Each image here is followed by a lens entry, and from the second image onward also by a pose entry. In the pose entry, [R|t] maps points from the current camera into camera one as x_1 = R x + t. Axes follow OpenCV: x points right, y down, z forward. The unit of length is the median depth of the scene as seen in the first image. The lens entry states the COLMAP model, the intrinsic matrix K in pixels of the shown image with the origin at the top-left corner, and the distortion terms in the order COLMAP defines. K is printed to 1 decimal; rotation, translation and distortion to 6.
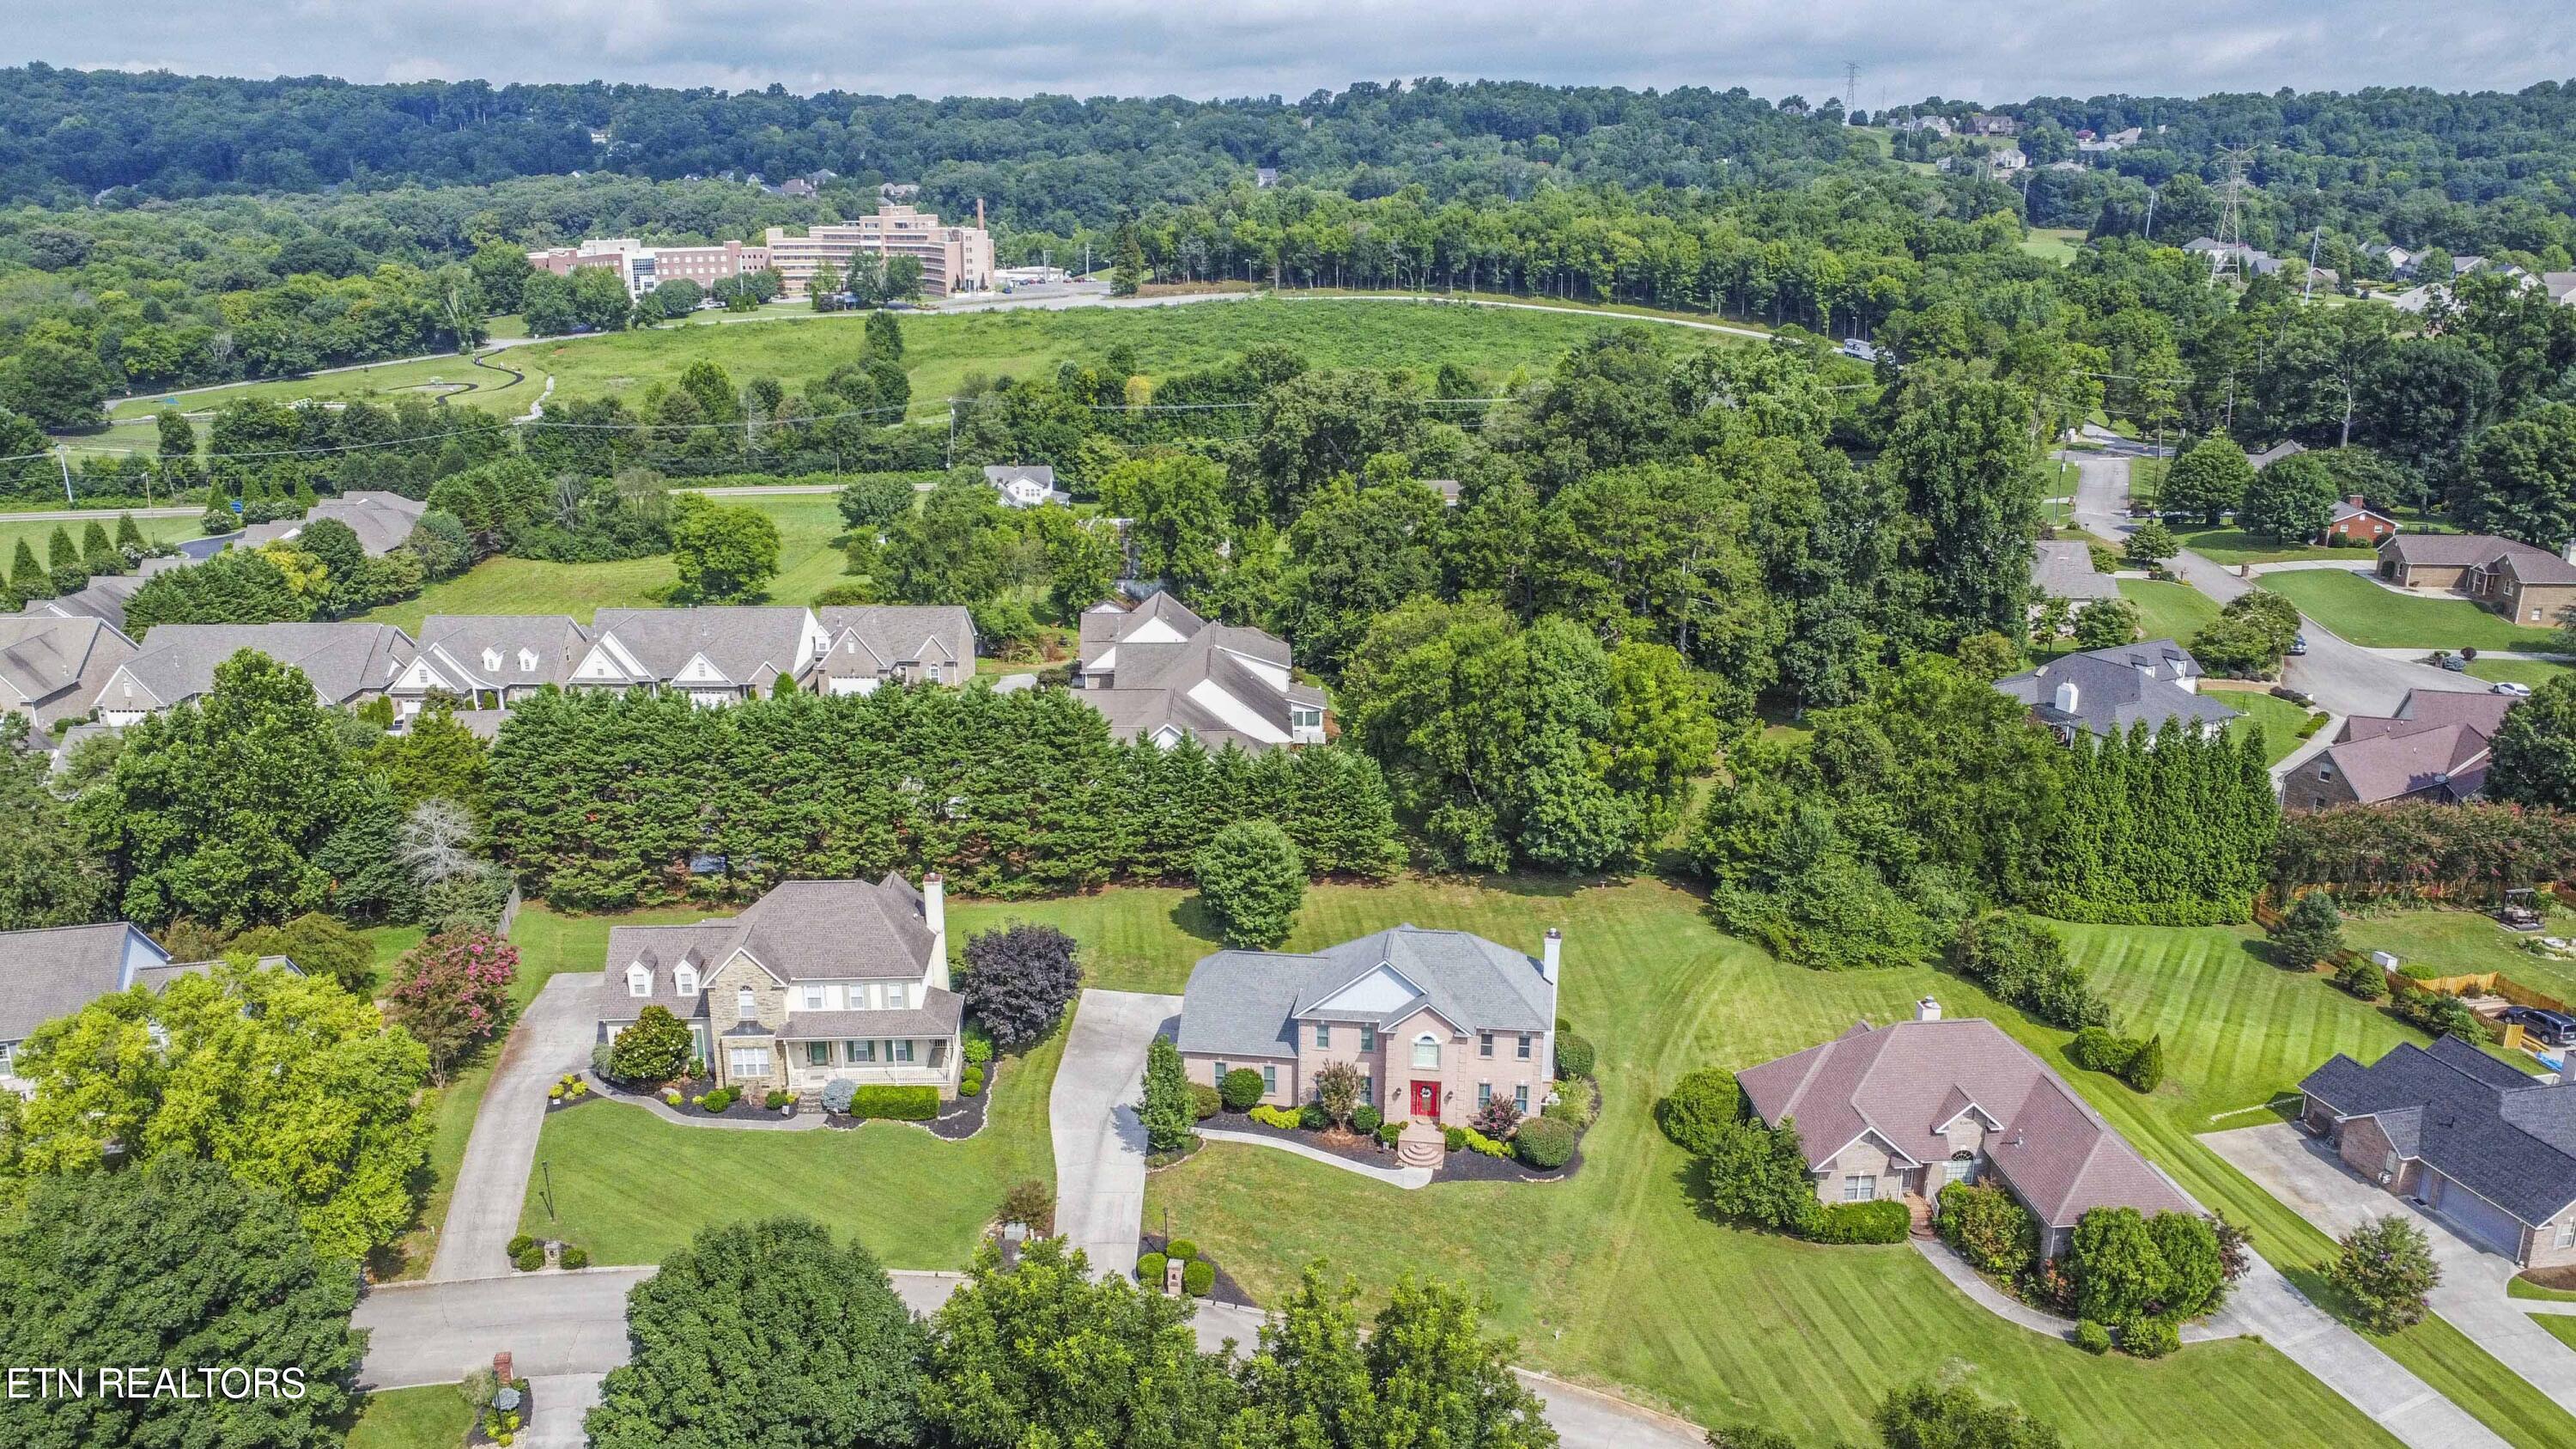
lens RADIAL K [[1943.0, 0, 1286.4], [0, 1943.0, 710.0], [0, 0, 1]] dist [-0.222371, 0.435811]
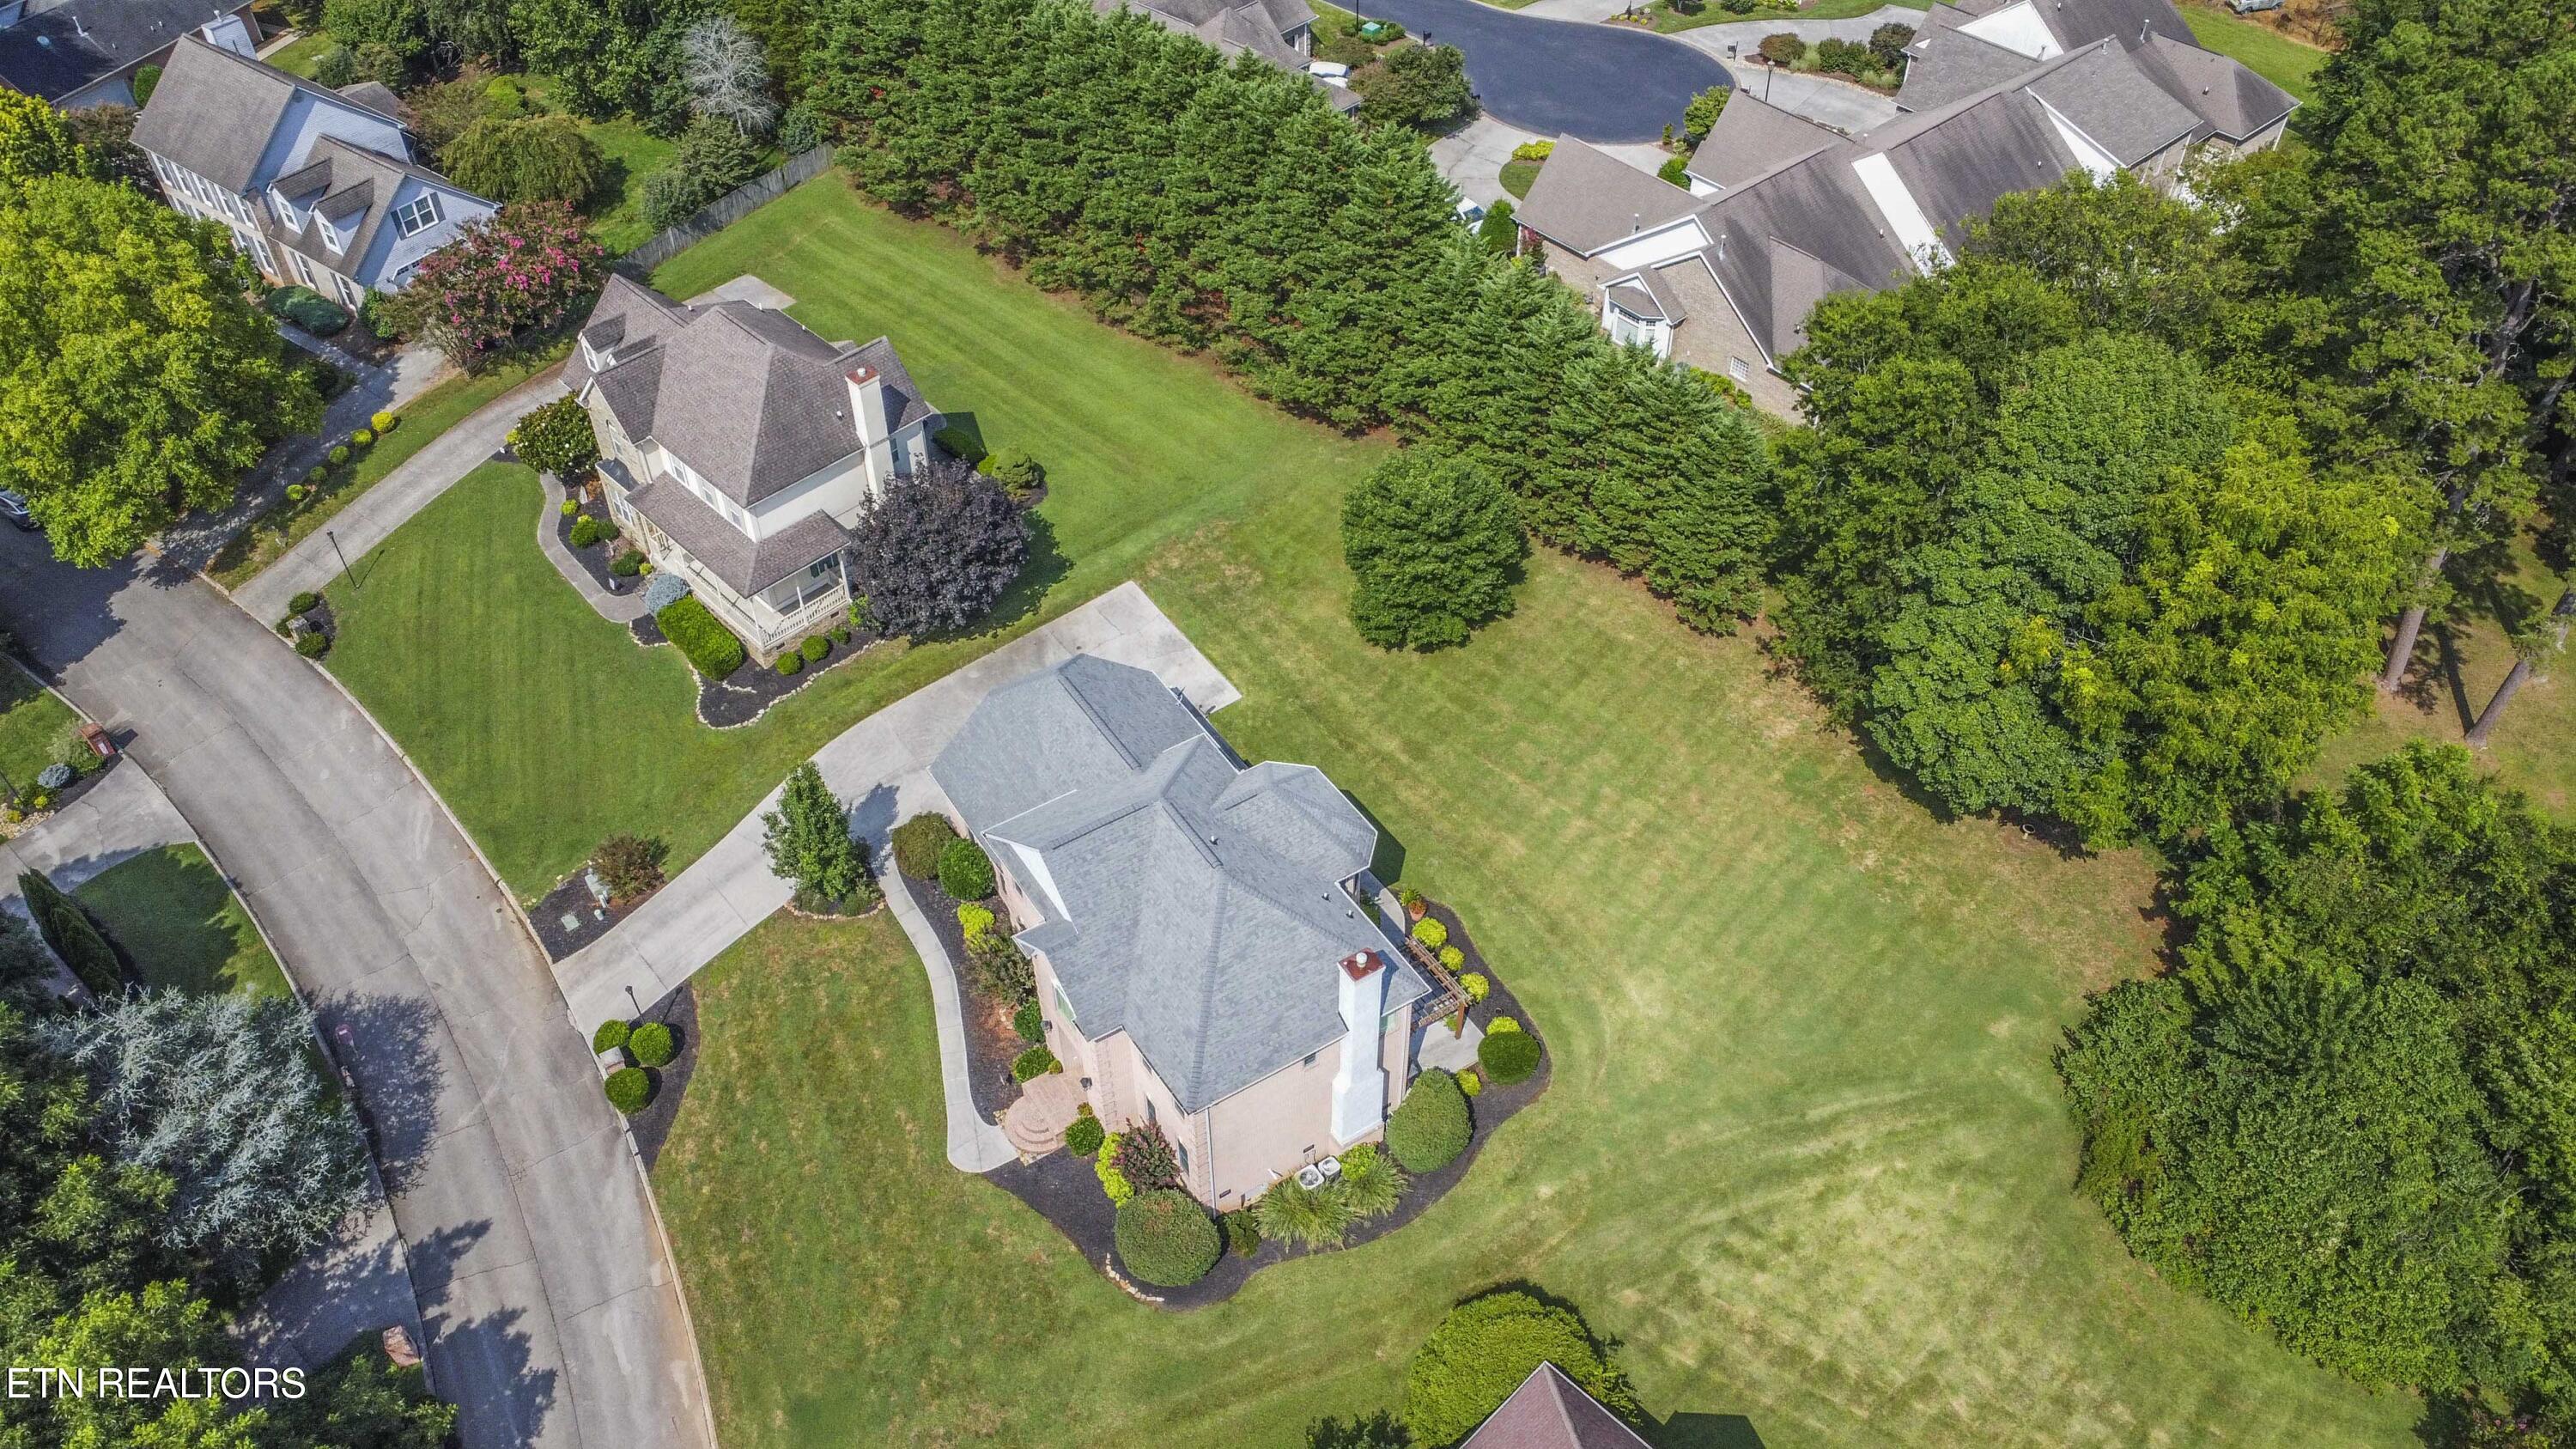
lens RADIAL K [[1943.0, 0, 1286.4], [0, 1943.0, 710.0], [0, 0, 1]] dist [-0.222371, 0.435811]
pose [[0.650314, 0.516139, -0.557398, 0.322347], [-0.200304, 0.824277, 0.529571, -0.186003], [0.732783, -0.232738, 0.639423, 0.540424]]
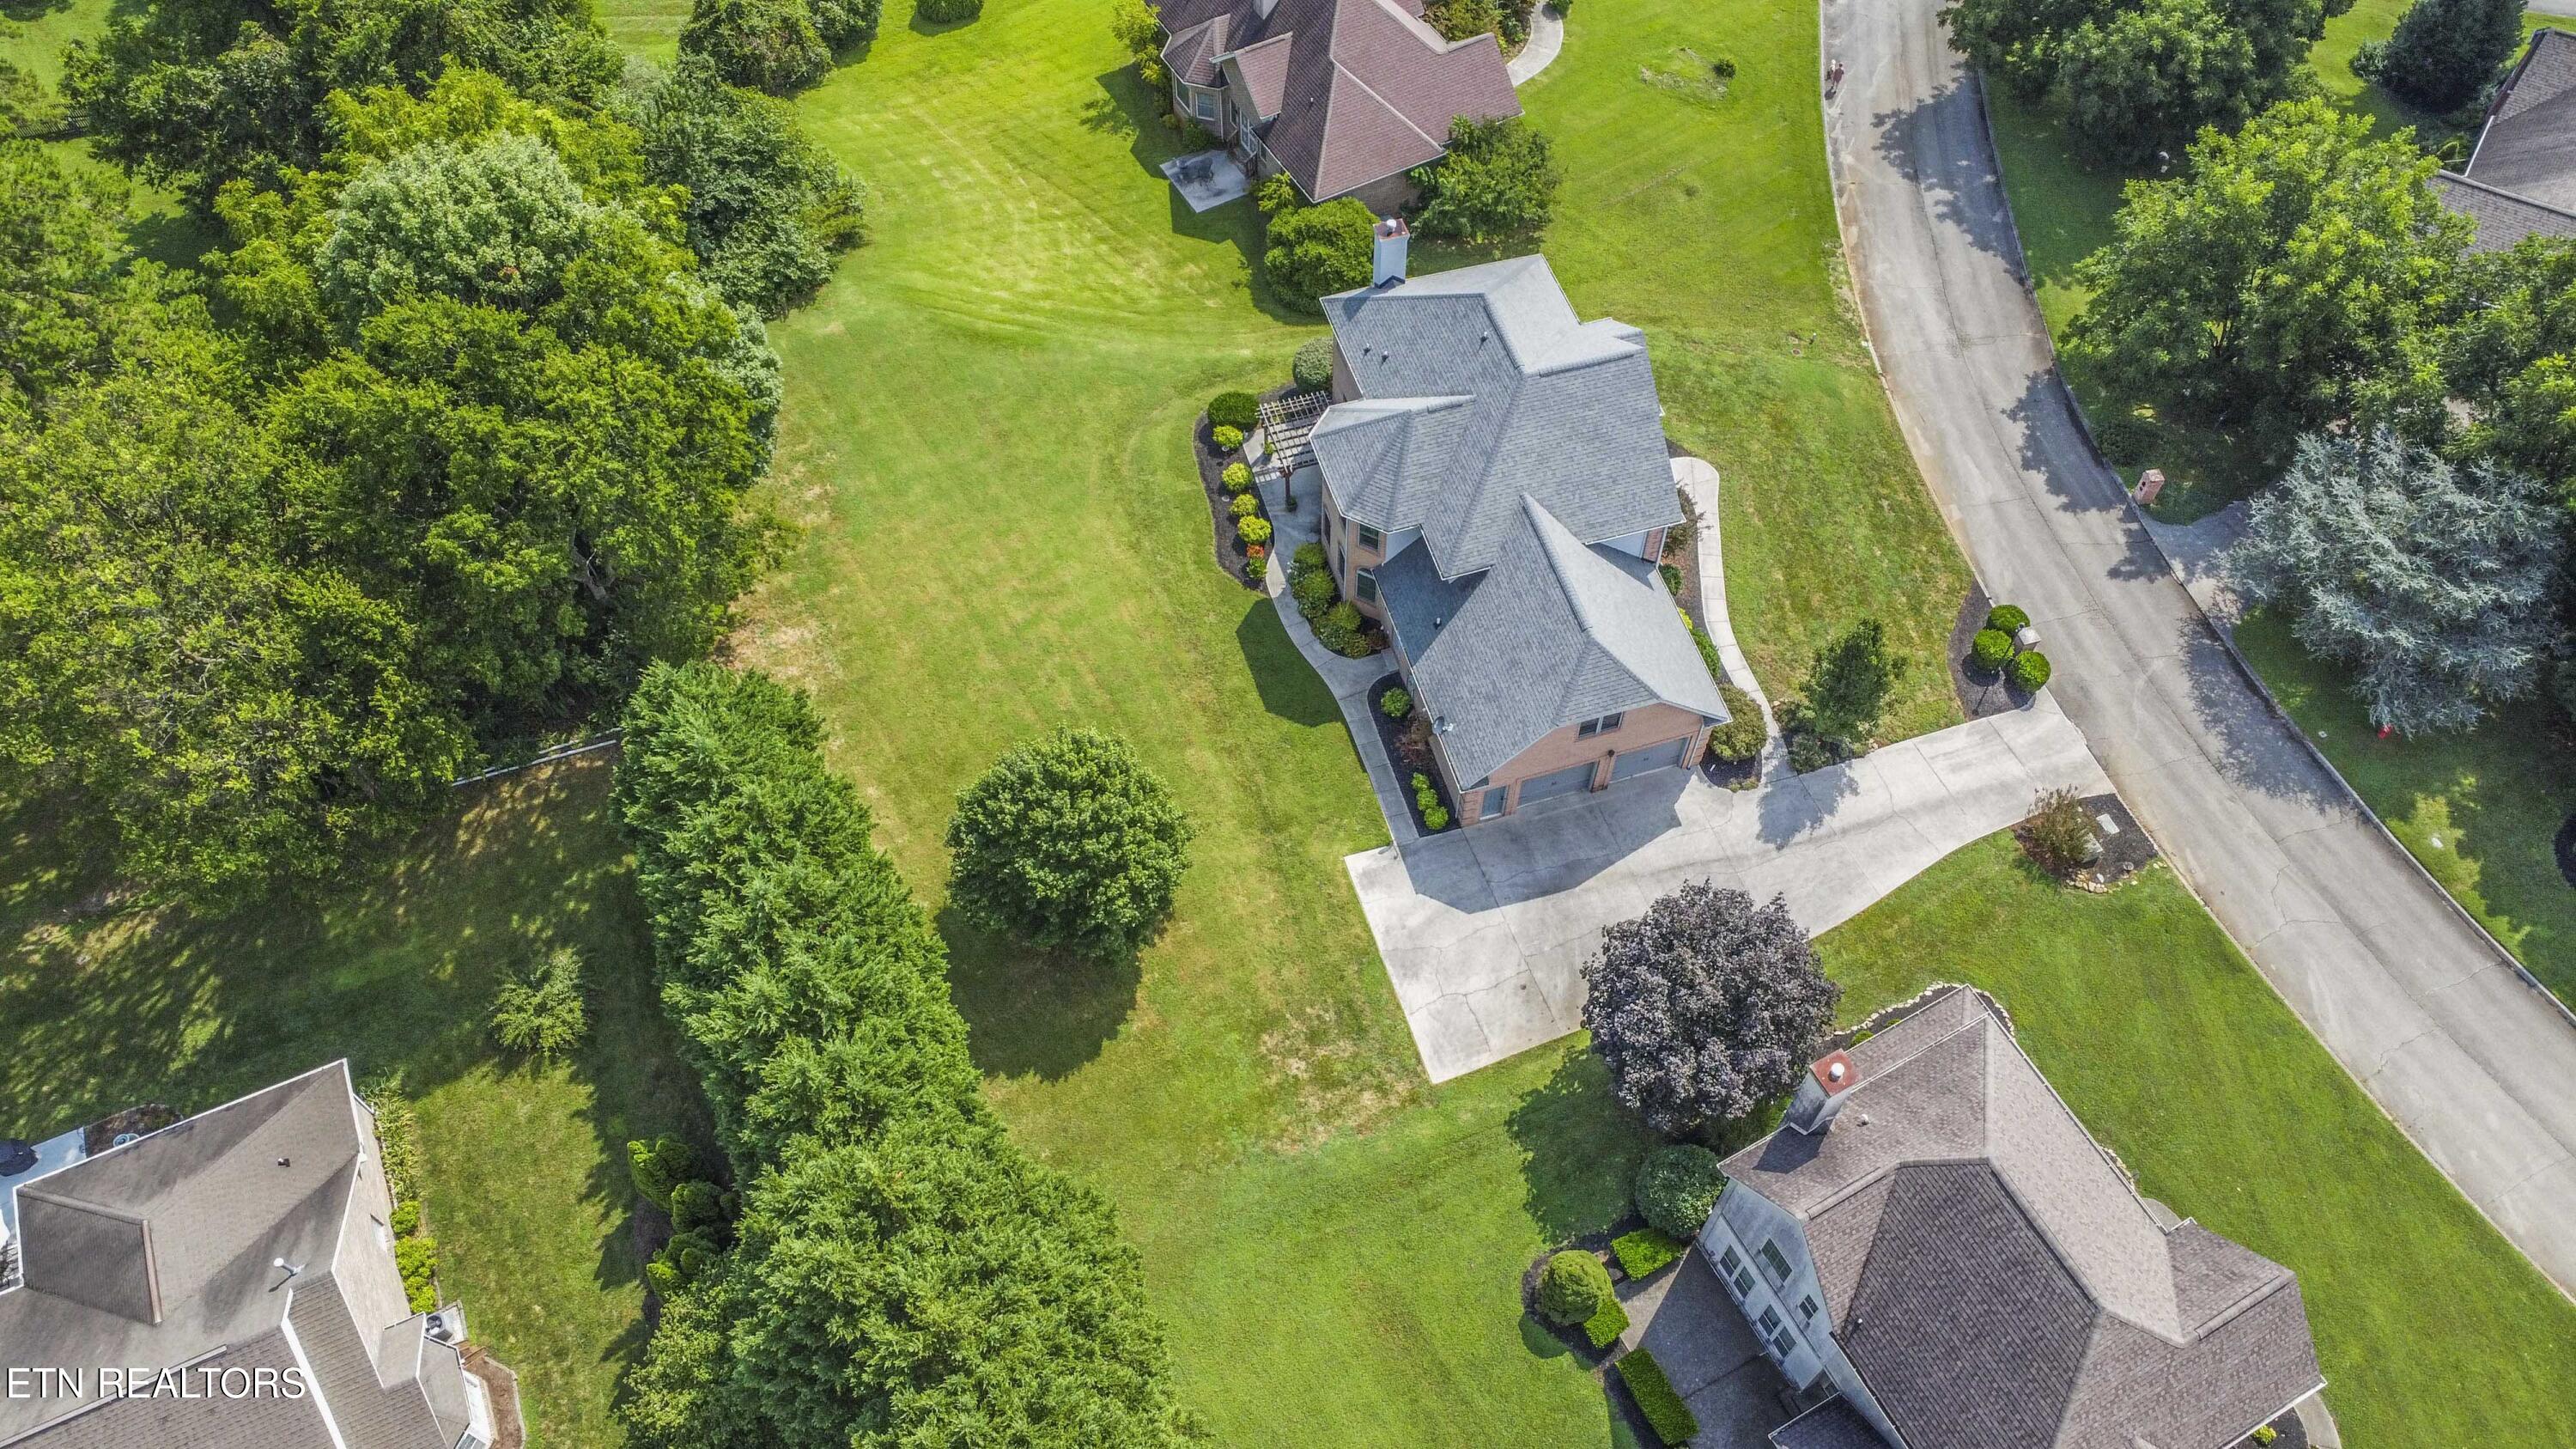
lens RADIAL K [[1919.3, 0, 1282.2], [0, 1919.3, 730.3], [0, 0, 1]] dist [-0.159310, 0.261862]
pose [[-0.410156, -0.762308, 0.500658, -0.248687], [0.257268, 0.429957, 0.865419, -0.313845], [-0.874977, 0.483760, 0.019769, 0.910077]]
